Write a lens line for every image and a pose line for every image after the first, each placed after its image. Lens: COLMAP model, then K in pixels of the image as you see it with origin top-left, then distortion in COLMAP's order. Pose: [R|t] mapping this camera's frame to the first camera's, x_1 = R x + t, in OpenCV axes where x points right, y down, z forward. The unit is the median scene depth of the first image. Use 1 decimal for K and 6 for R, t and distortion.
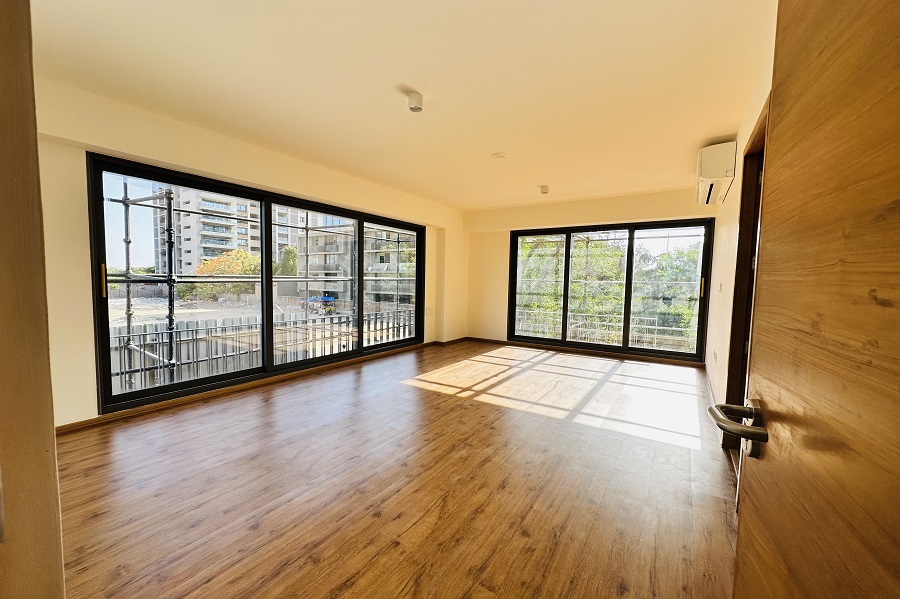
lens RADIAL K [[355.6, 0, 451.1], [0, 355.6, 304.0], [0, 0, 1]] dist [0.001387, 0.000307]
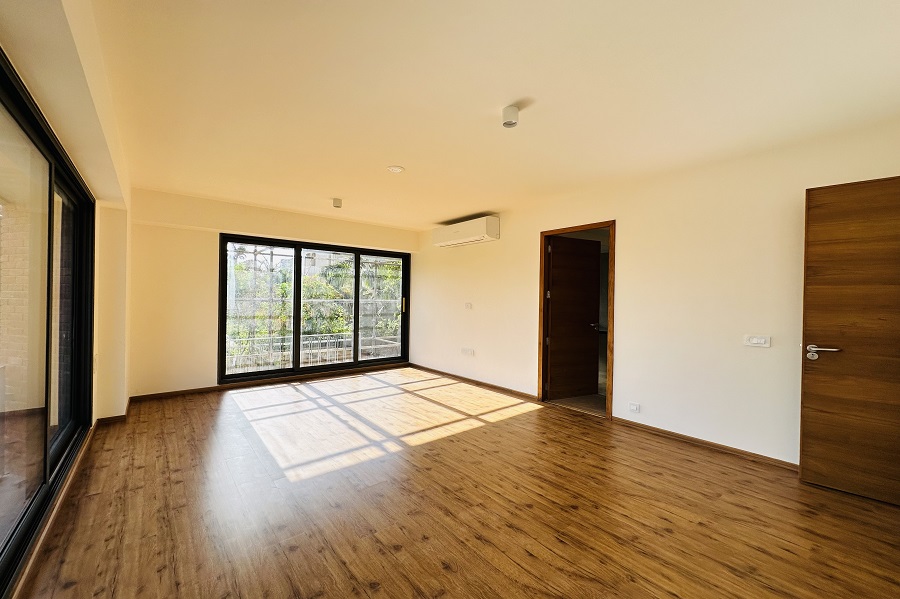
lens RADIAL K [[355.6, 0, 451.9], [0, 355.6, 299.1], [0, 0, 1]] dist [0.001387, 0.000307]
pose [[0.300501, -0.014127, 0.953677, -0.608227], [0.055179, 0.998473, -0.002596, -0.066440], [-0.952184, 0.053403, 0.300822, 0.531889]]
